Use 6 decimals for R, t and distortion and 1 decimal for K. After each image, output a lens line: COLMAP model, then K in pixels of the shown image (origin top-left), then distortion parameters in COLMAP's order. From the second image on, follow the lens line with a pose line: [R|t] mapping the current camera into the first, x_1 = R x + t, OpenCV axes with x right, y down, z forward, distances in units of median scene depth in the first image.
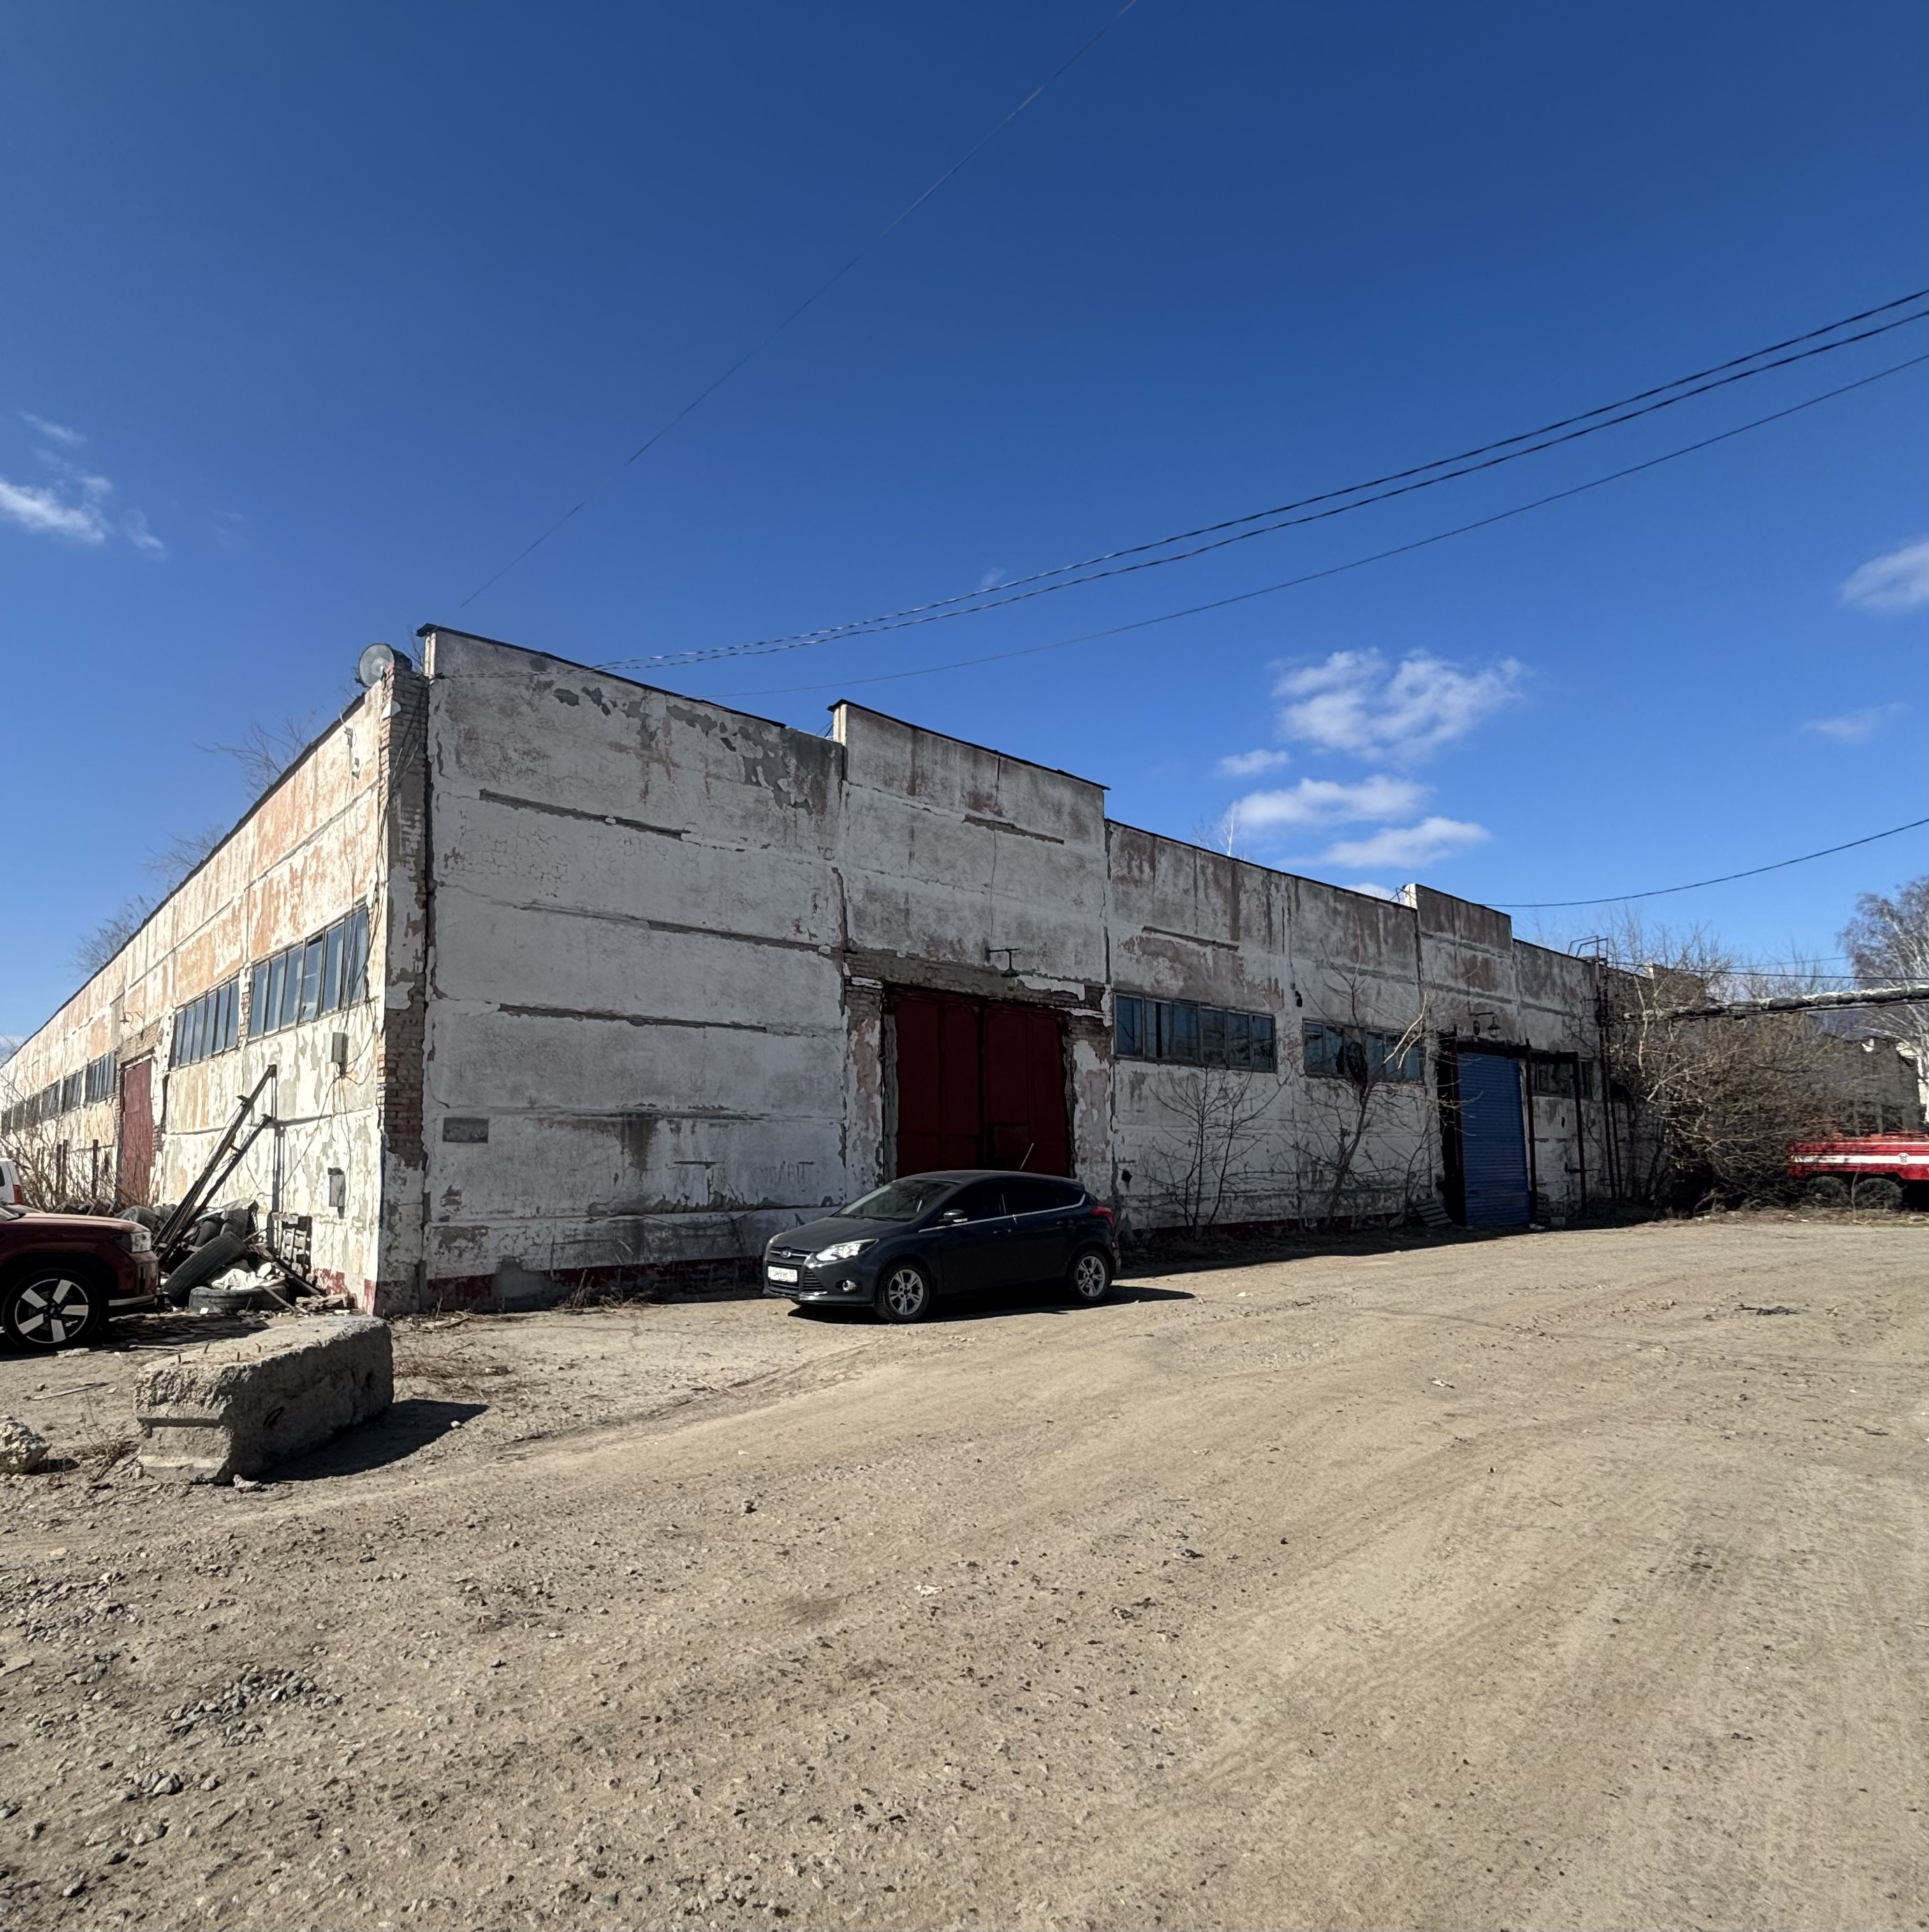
lens RADIAL K [[1567.3, 0, 963.2], [0, 1567.3, 969.5], [0, 0, 1]] dist [0.009553, 0.015726]
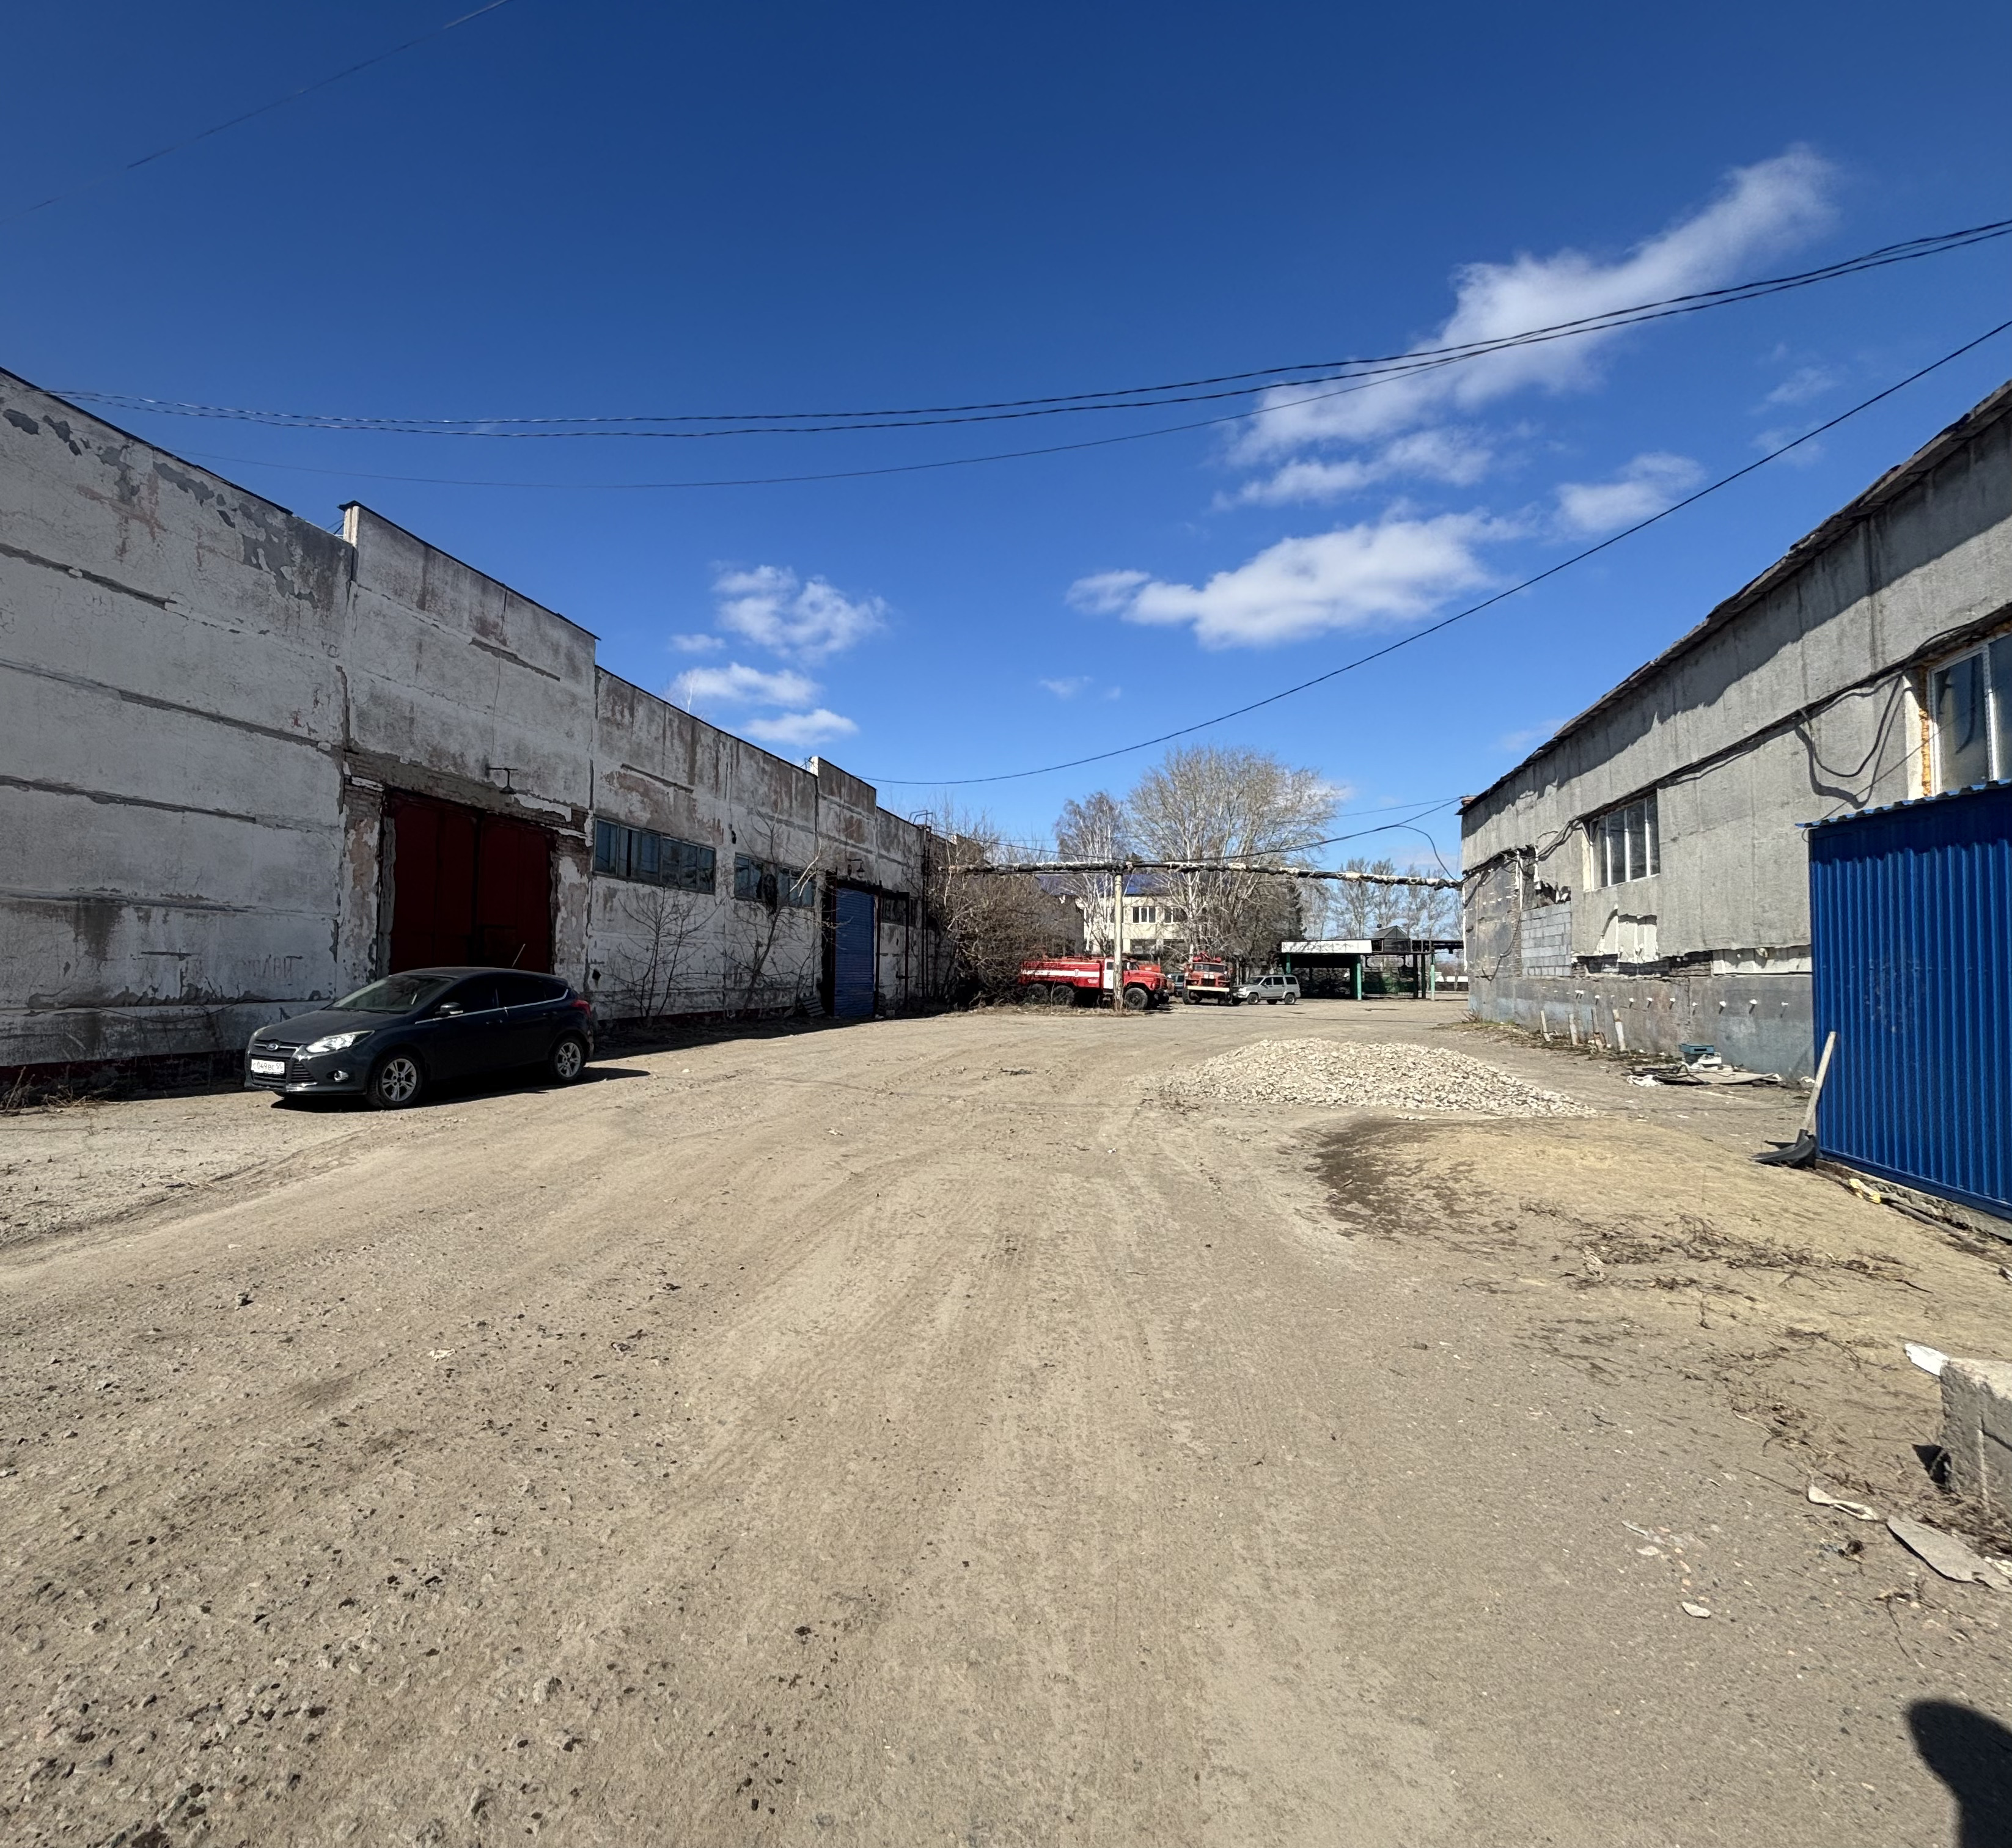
lens RADIAL K [[1165.0, 0, 1007.8], [0, 1165.0, 920.1], [0, 0, 1]] dist [0.019727, -0.010840]
pose [[0.875346, 0.036970, 0.482081, -0.053235], [-0.074511, 0.995476, 0.058953, 0.017497], [-0.477720, -0.087524, 0.874141, 0.097129]]
